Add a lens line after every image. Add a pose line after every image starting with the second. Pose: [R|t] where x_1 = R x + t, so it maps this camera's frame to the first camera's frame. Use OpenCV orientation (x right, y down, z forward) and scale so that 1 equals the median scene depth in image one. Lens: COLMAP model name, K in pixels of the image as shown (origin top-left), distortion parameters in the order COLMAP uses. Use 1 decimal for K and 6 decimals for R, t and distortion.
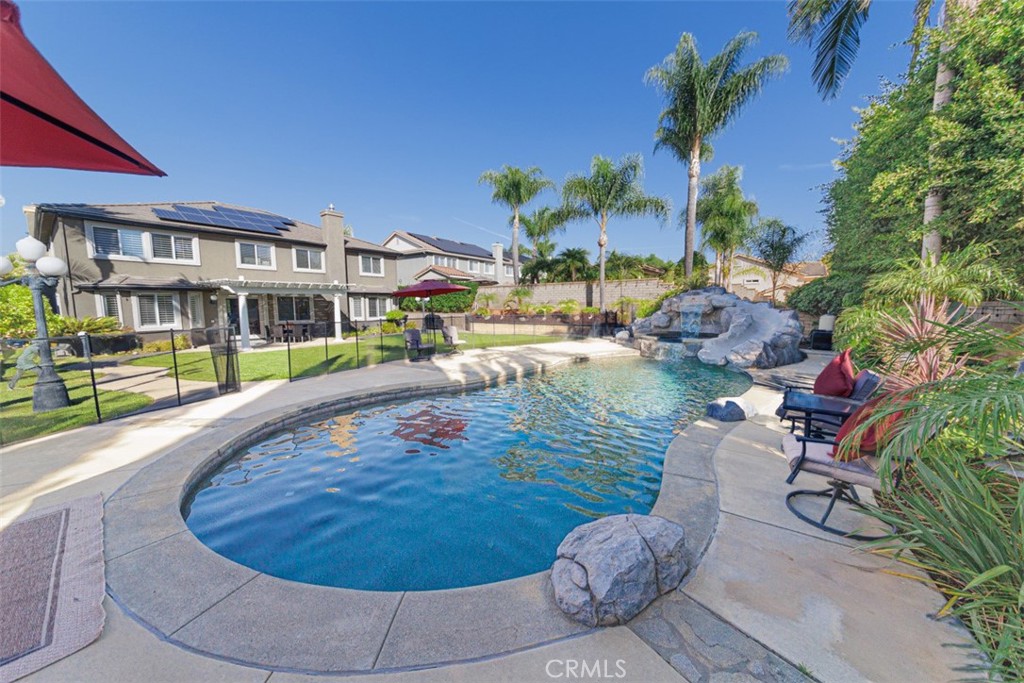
lens RADIAL K [[361.0, 0, 509.0], [0, 361.0, 344.0], [0, 0, 1]] dist [0.000857, 0.000236]
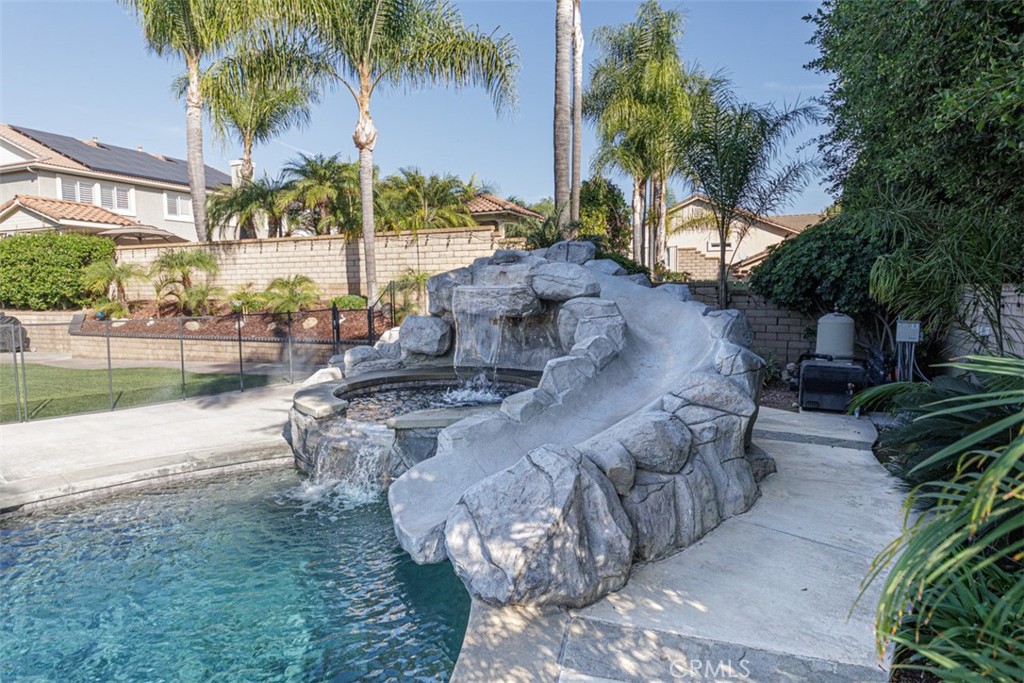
lens RADIAL K [[616.2, 0, 507.7], [0, 616.2, 339.0], [0, 0, 1]] dist [-0.000298, -0.000678]
pose [[0.974304, -0.022948, 0.224063, 0.255419], [0.028481, 0.999363, -0.021496, -0.033076], [-0.223427, 0.027325, 0.974338, 0.283350]]
